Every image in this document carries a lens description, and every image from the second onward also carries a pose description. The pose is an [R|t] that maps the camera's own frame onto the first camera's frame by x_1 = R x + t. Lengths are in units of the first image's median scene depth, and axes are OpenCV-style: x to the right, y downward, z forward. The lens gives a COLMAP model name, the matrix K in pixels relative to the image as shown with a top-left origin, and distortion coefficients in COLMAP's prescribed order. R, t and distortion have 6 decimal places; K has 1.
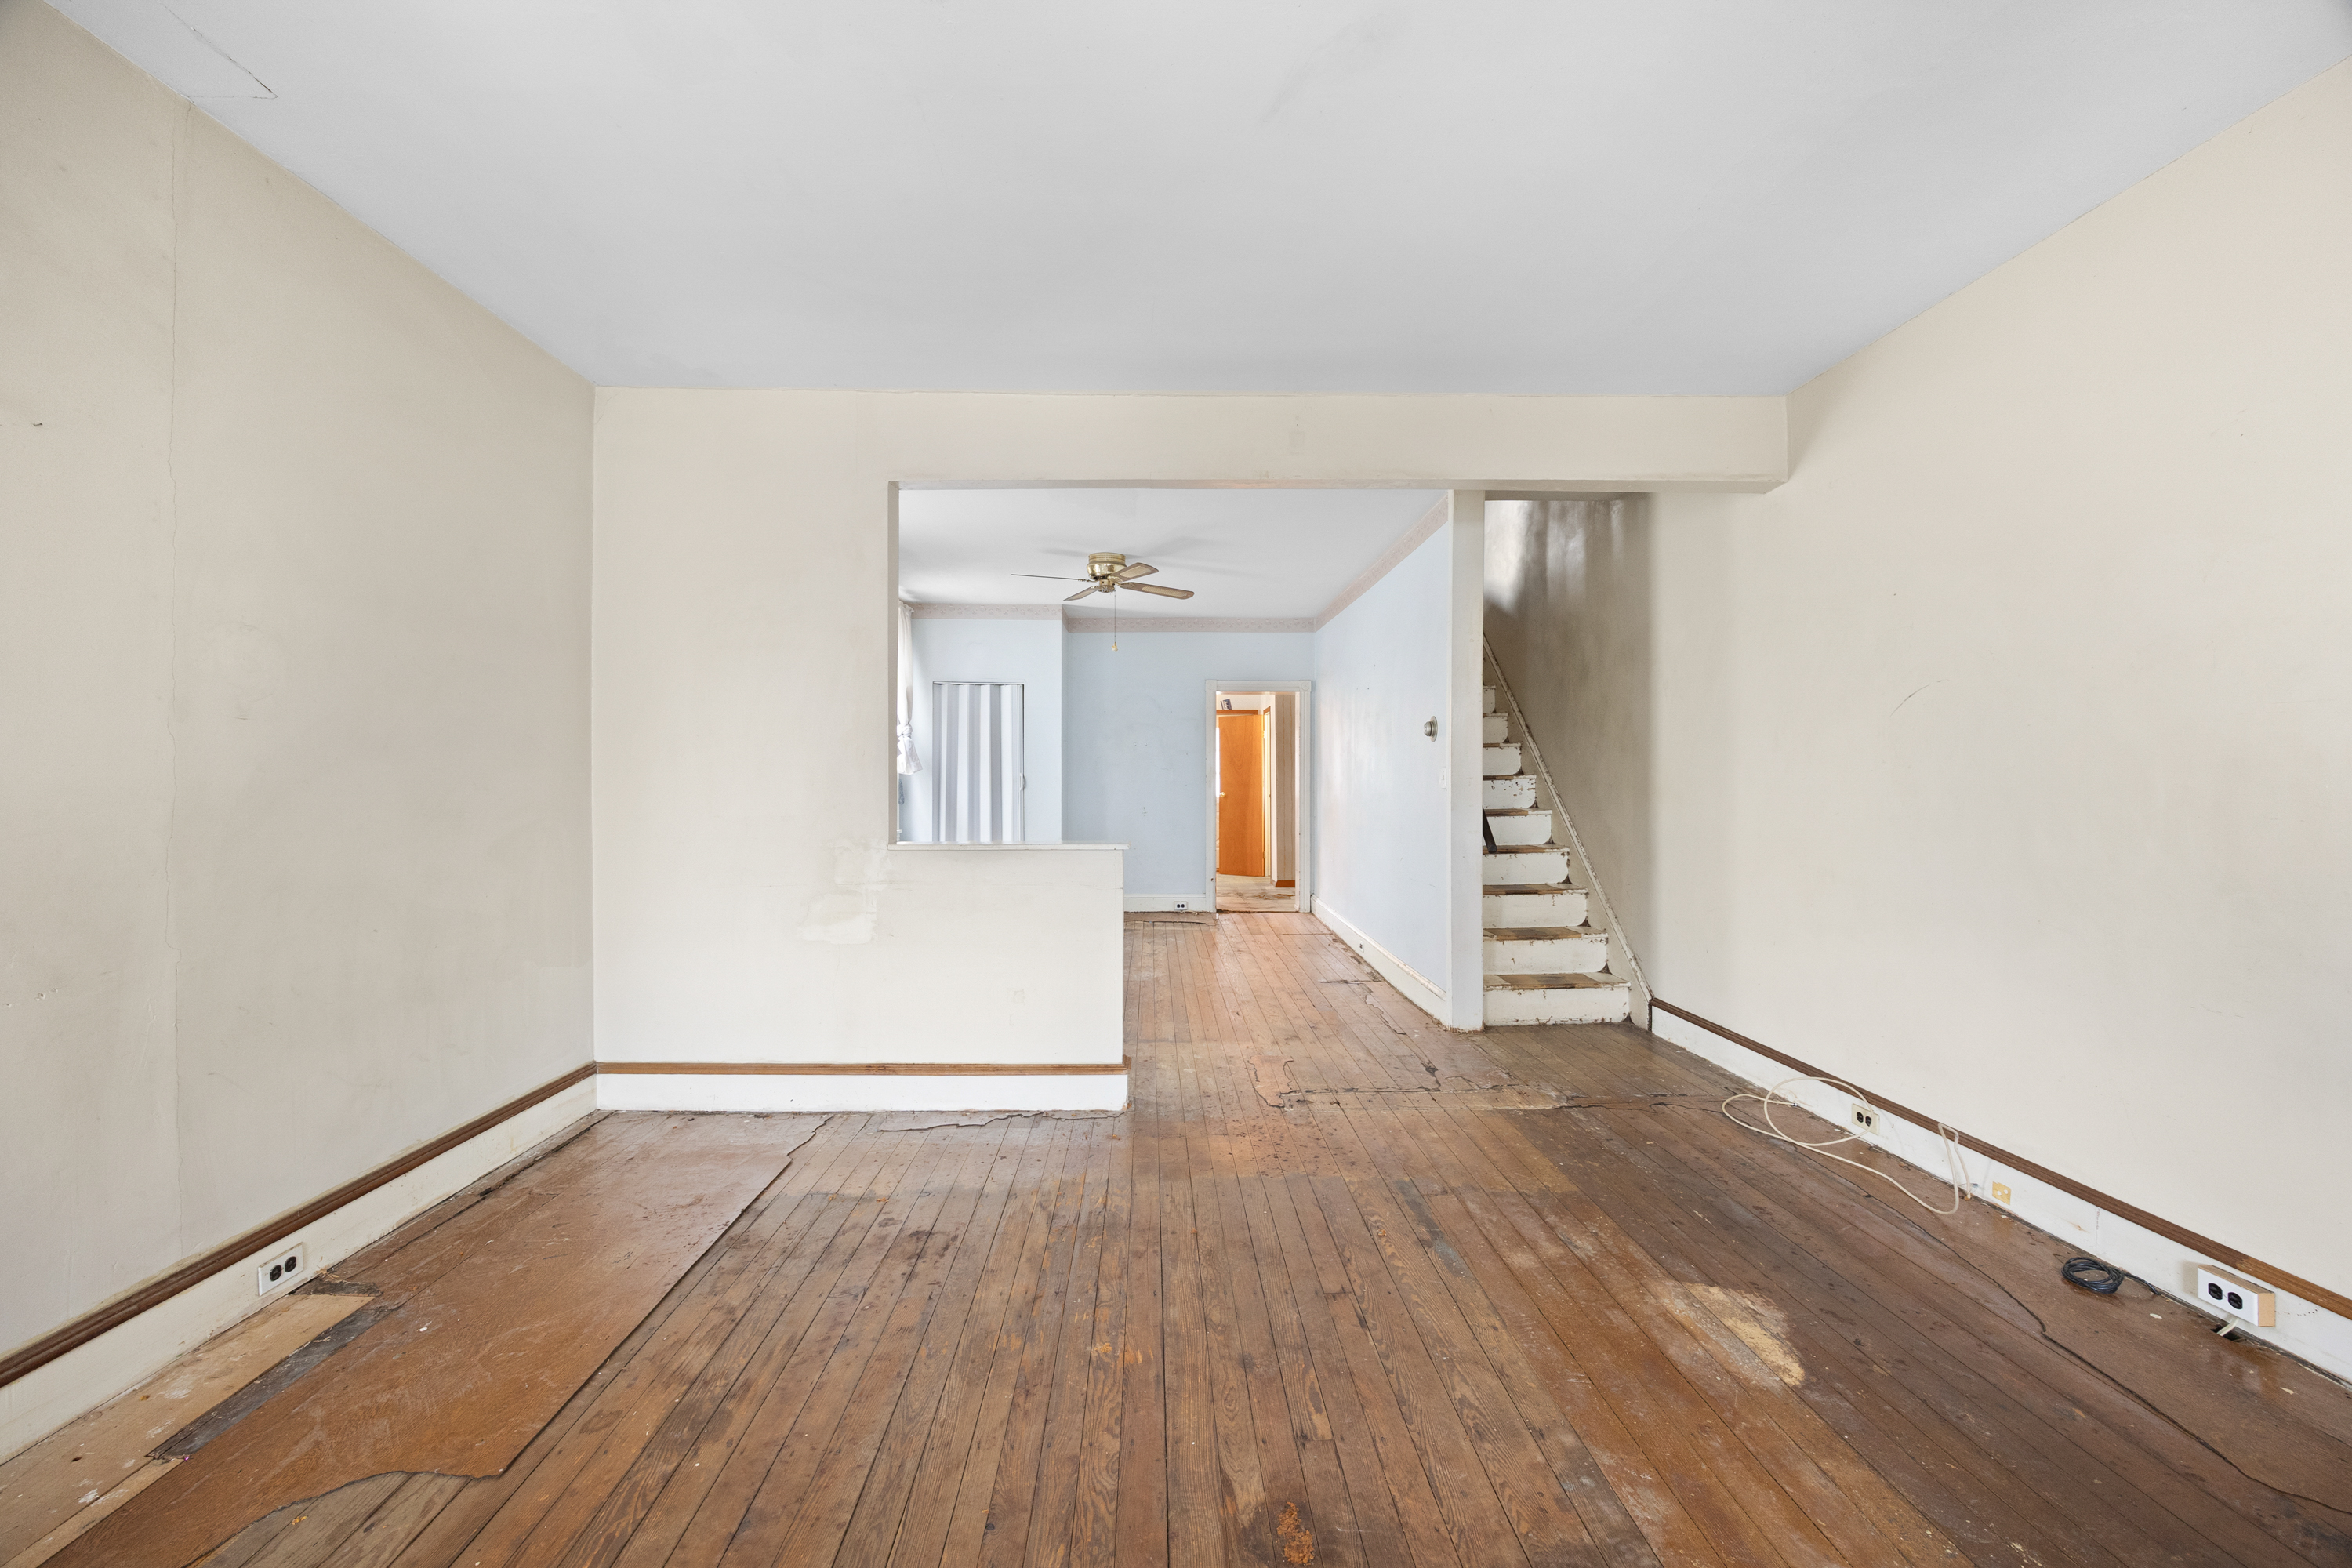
lens RADIAL K [[930.2, 0, 1176.0], [0, 930.2, 784.0], [0, 0, 1]] dist [-0.002891, 0.000164]
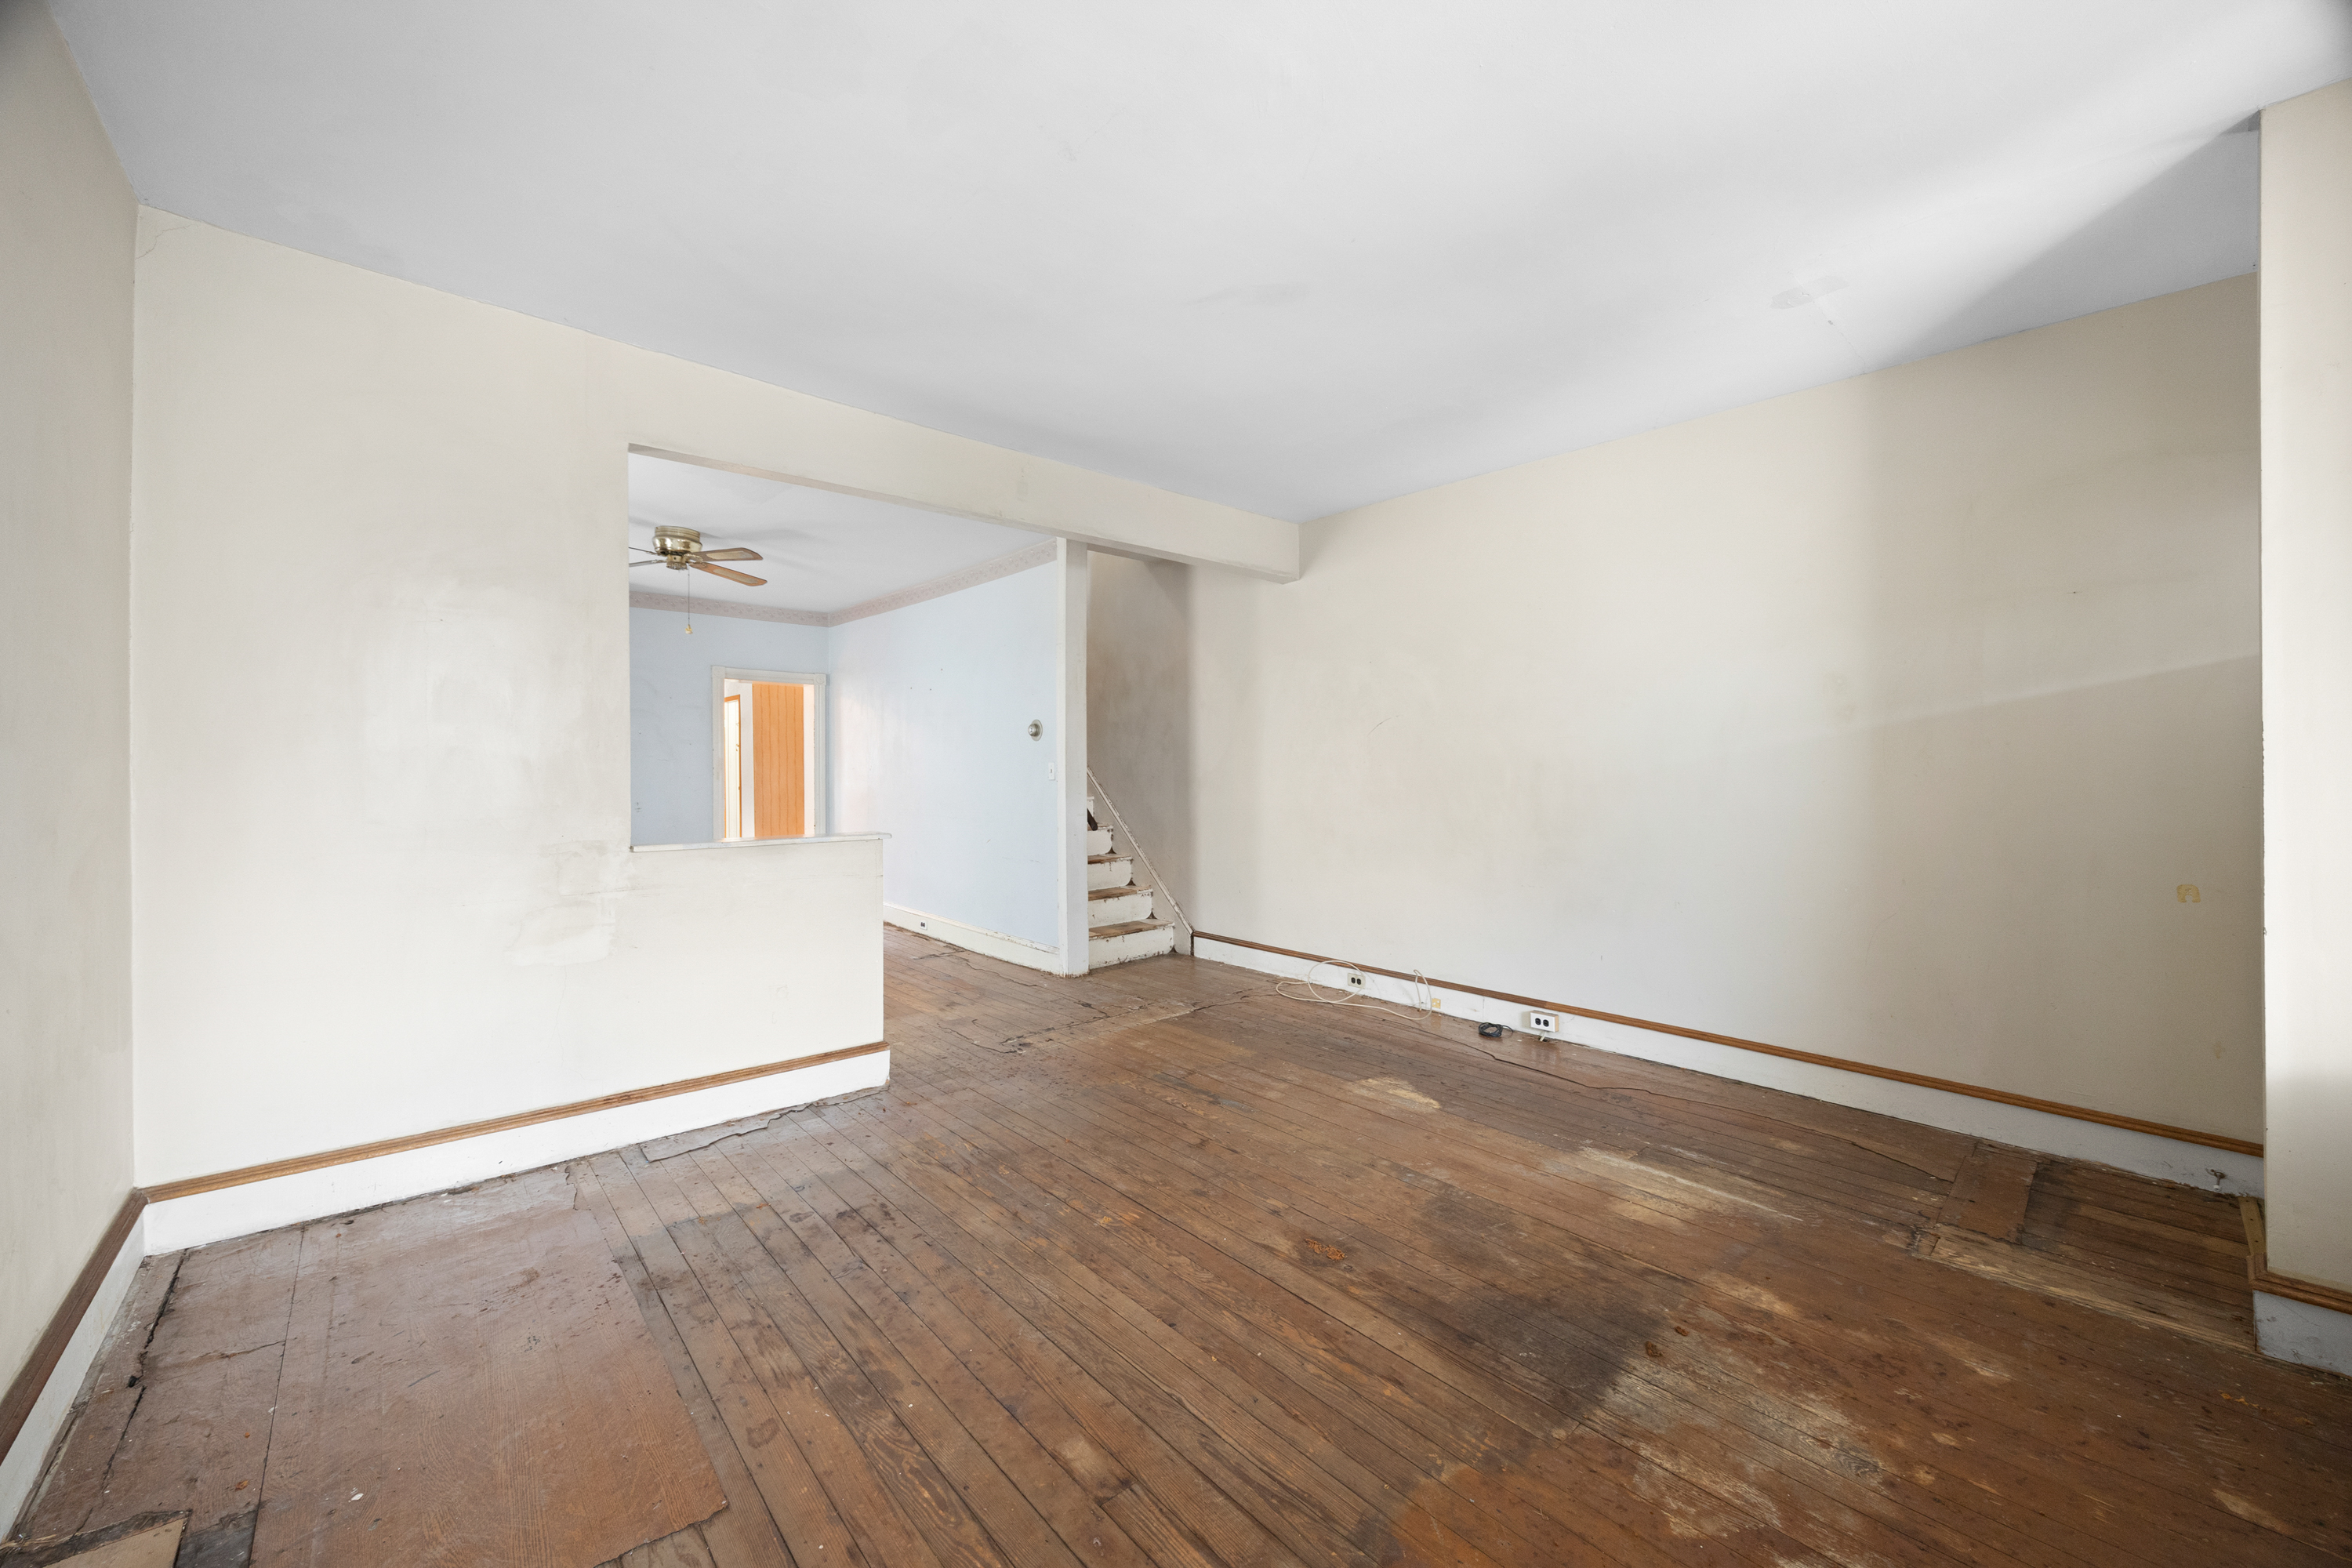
lens RADIAL K [[898.1, 0, 1189.1], [0, 898.1, 765.1], [0, 0, 1]] dist [0.005453, 0.000100]
pose [[0.758652, 0.004525, 0.651480, -0.475161], [0.001849, 0.999957, -0.009098, -0.005217], [-0.651493, 0.008107, 0.758611, -0.012332]]
